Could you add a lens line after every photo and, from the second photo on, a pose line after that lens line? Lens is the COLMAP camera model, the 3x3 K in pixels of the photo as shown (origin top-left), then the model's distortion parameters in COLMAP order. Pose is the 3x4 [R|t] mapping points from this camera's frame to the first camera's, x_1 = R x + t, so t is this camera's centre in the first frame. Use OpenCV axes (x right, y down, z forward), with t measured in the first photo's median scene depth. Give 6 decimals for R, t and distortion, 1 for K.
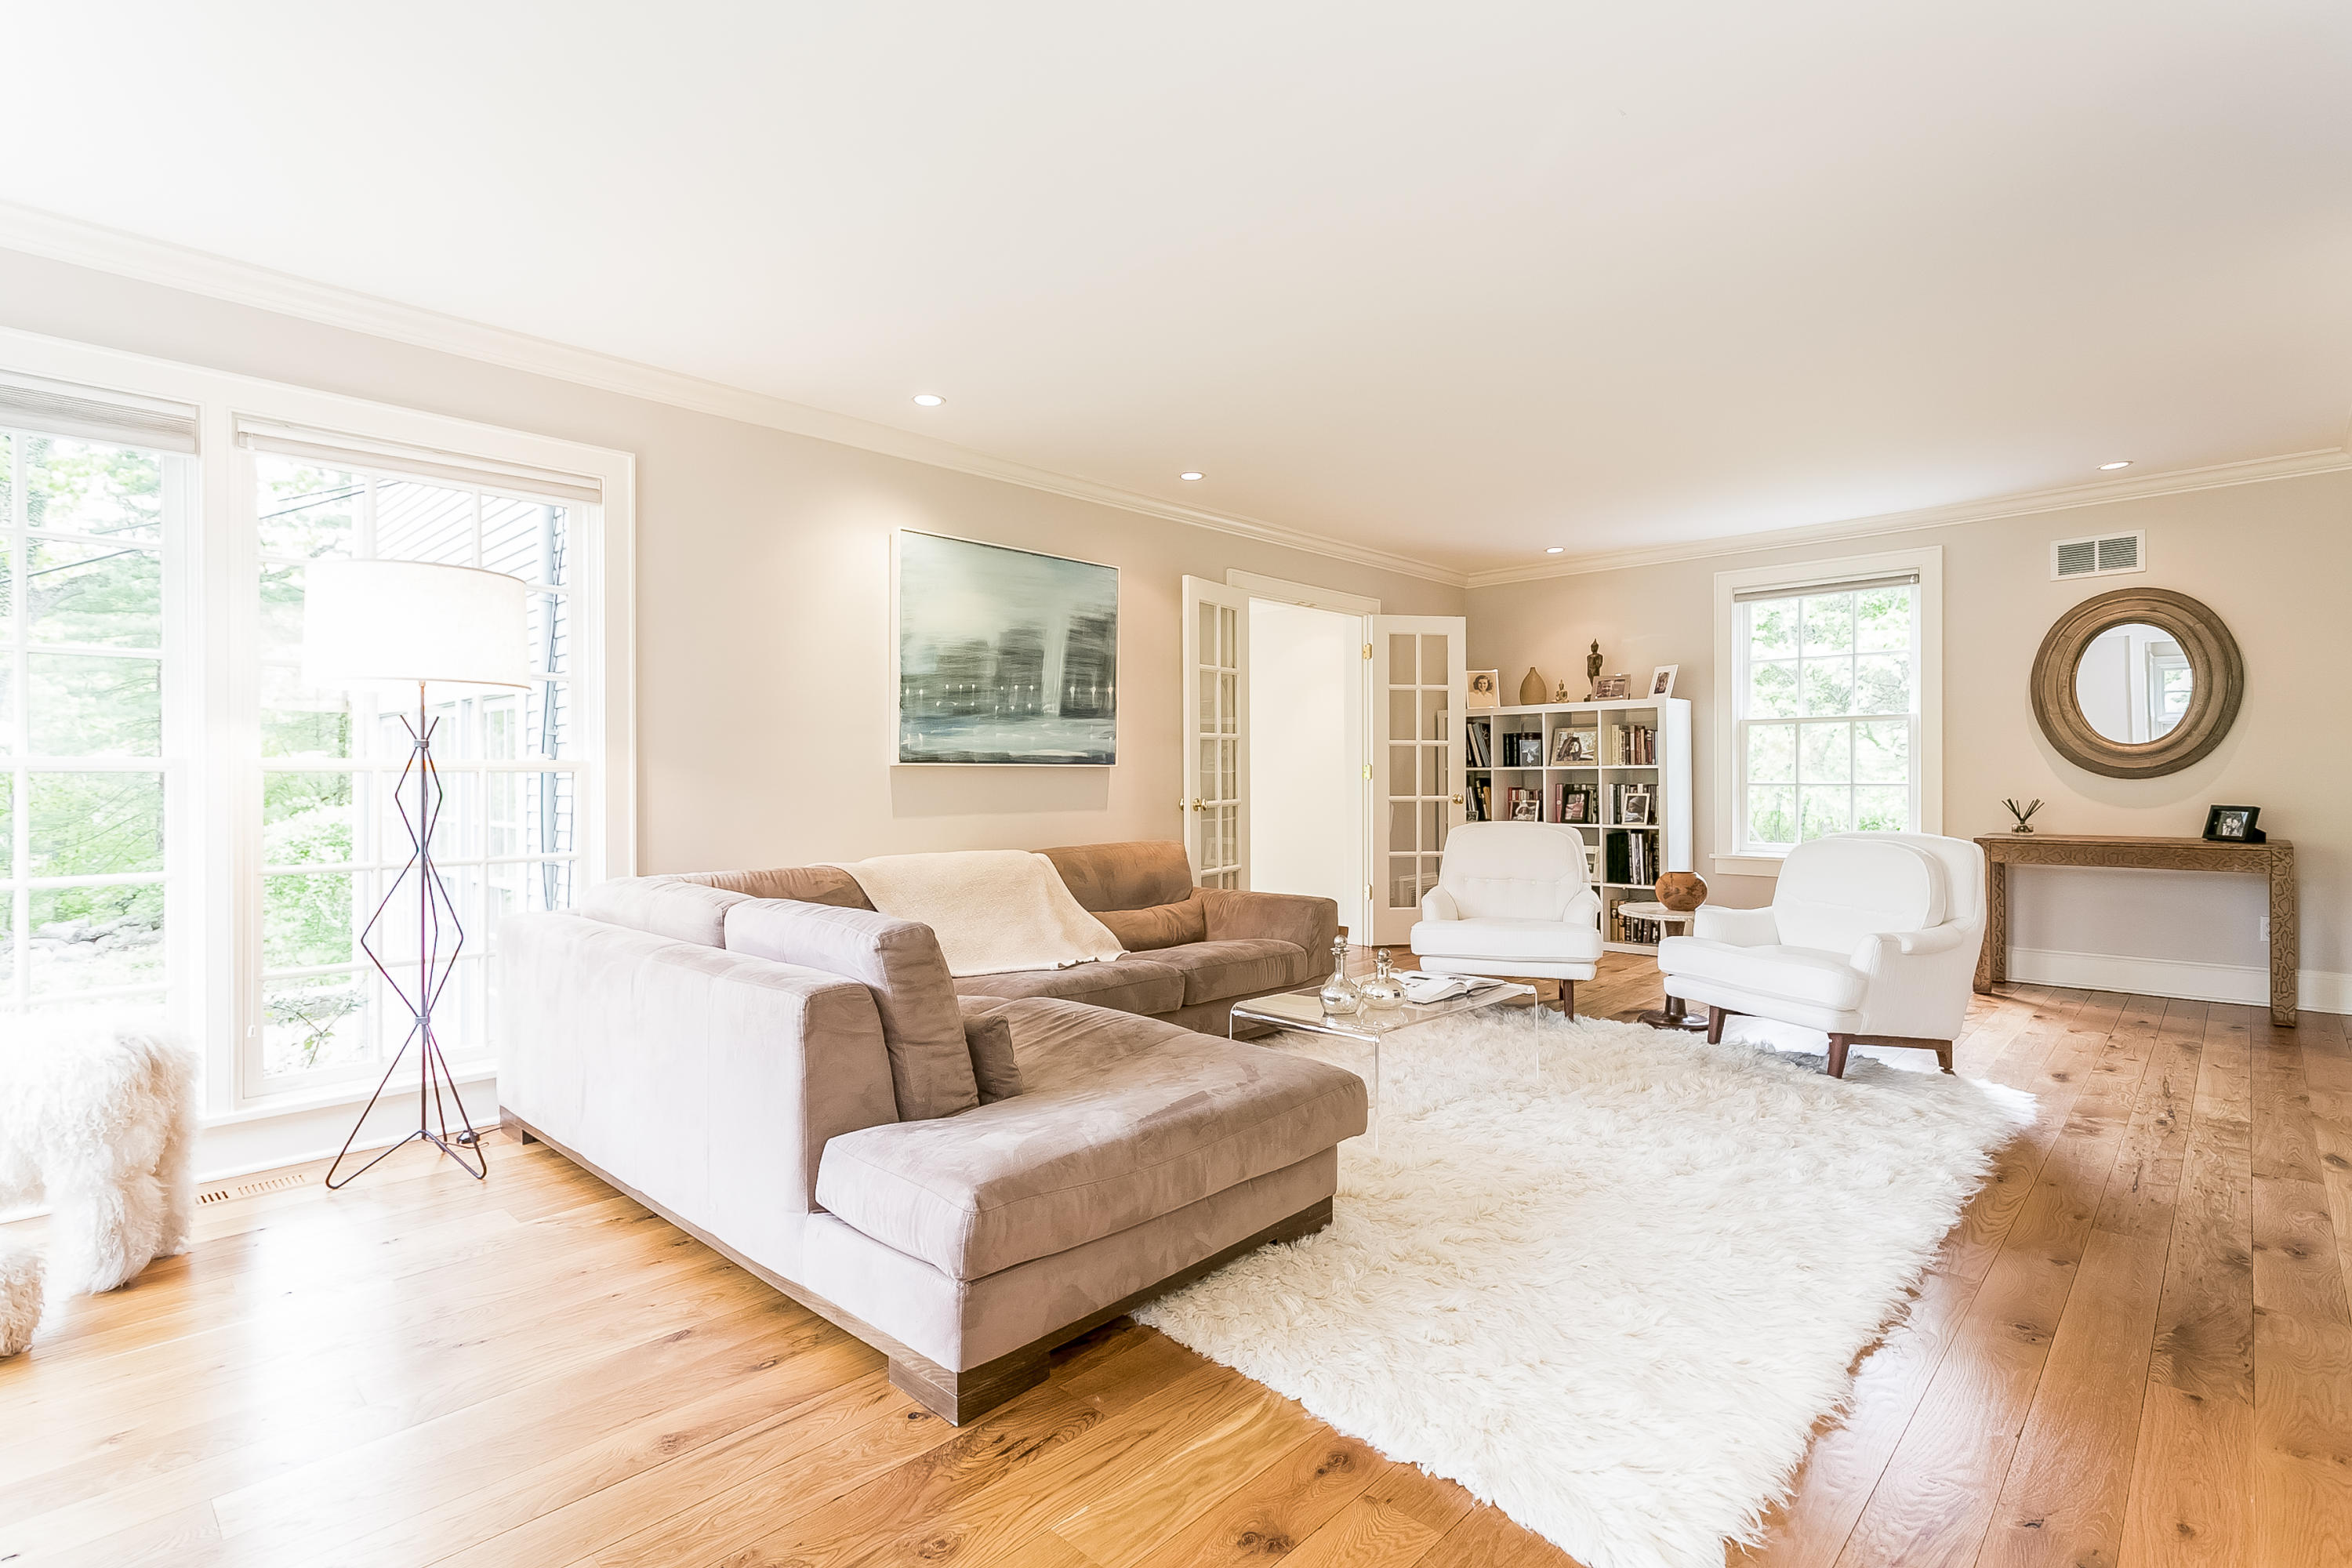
lens RADIAL K [[1129.6, 0, 1169.1], [0, 1129.6, 777.4], [0, 0, 1]] dist [0.004610, -0.000130]
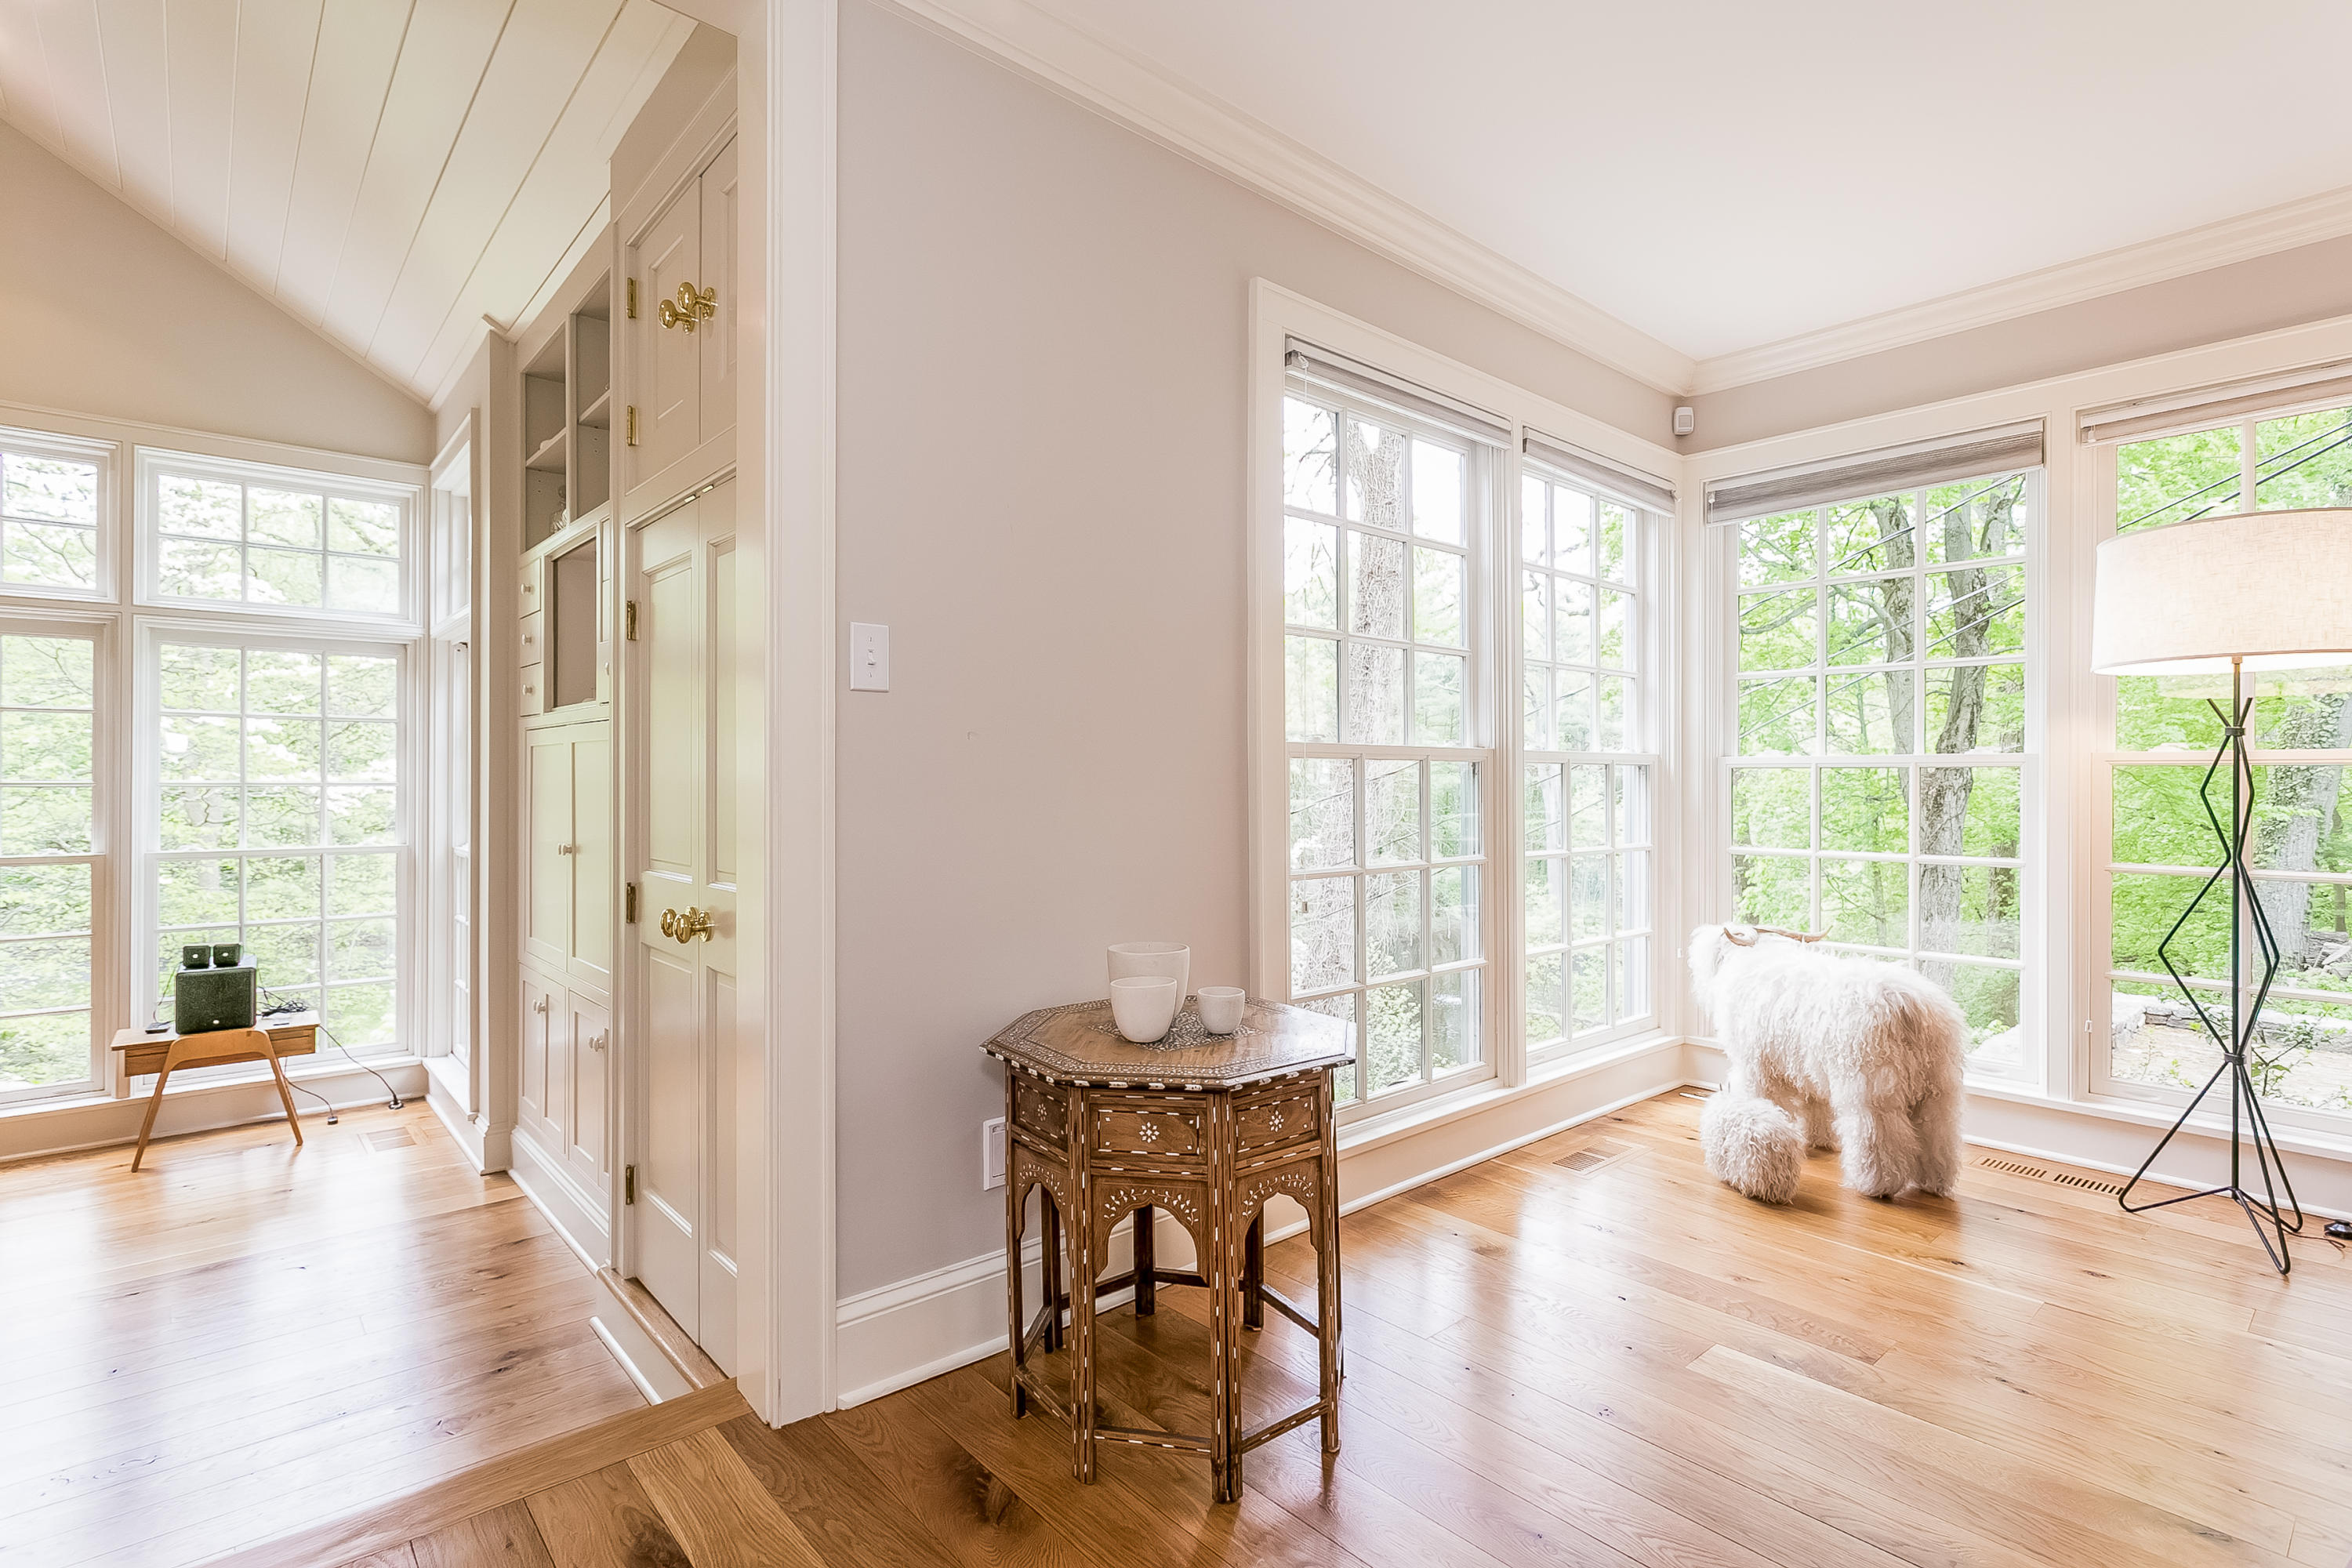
lens RADIAL K [[1129.6, 0, 1169.0], [0, 1129.6, 776.2], [0, 0, 1]] dist [0.004610, -0.000130]
pose [[-0.105197, 0.004777, -0.994440, 0.273505], [0.001480, 0.999988, 0.004647, -0.001681], [0.994450, -0.000983, -0.105203, 0.305271]]
